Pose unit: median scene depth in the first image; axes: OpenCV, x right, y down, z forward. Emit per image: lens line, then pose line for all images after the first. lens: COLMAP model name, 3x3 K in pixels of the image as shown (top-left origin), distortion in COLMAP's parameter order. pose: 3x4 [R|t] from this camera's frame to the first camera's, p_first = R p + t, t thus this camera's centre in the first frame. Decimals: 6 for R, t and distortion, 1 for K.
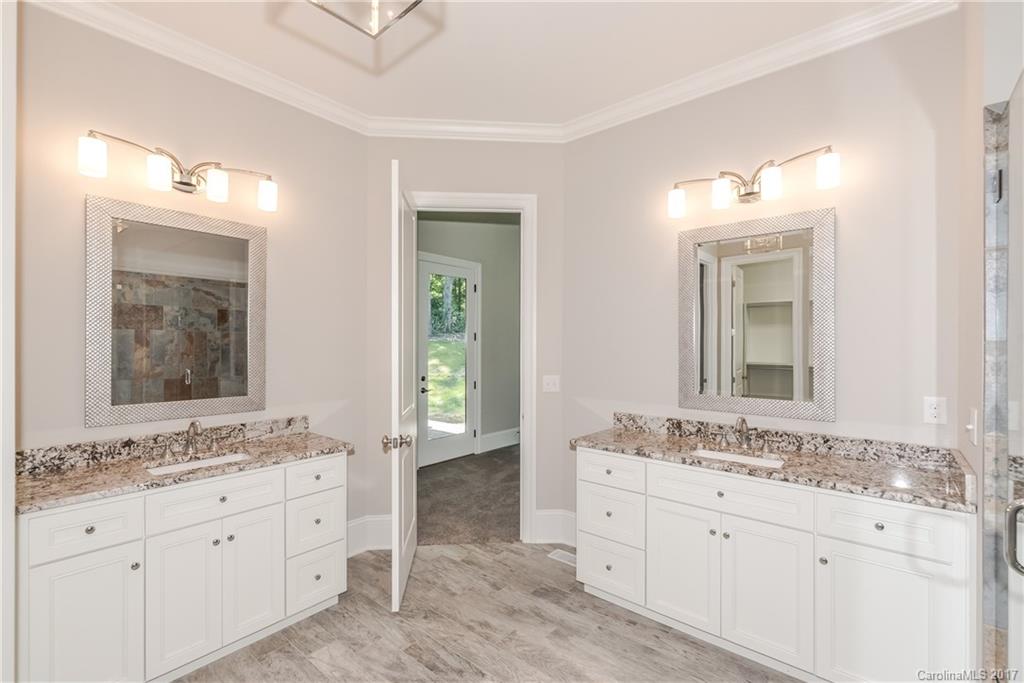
lens RADIAL K [[447.7, 0, 512.0], [0, 447.7, 341.5], [0, 0, 1]] dist [0.000262, -0.000286]
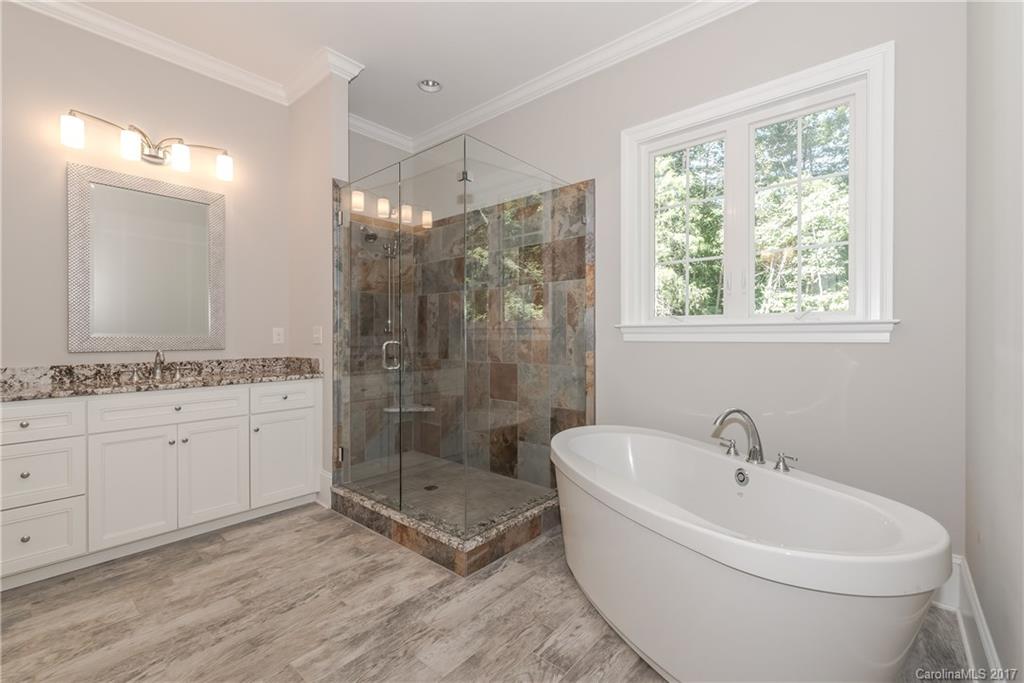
lens RADIAL K [[447.7, 0, 512.0], [0, 447.7, 341.5], [0, 0, 1]] dist [0.000262, -0.000286]
pose [[0.005006, -0.014112, 0.999888, -0.648831], [-0.004291, 0.999891, 0.014133, 0.127686], [-0.999978, -0.004361, 0.004944, 0.094520]]
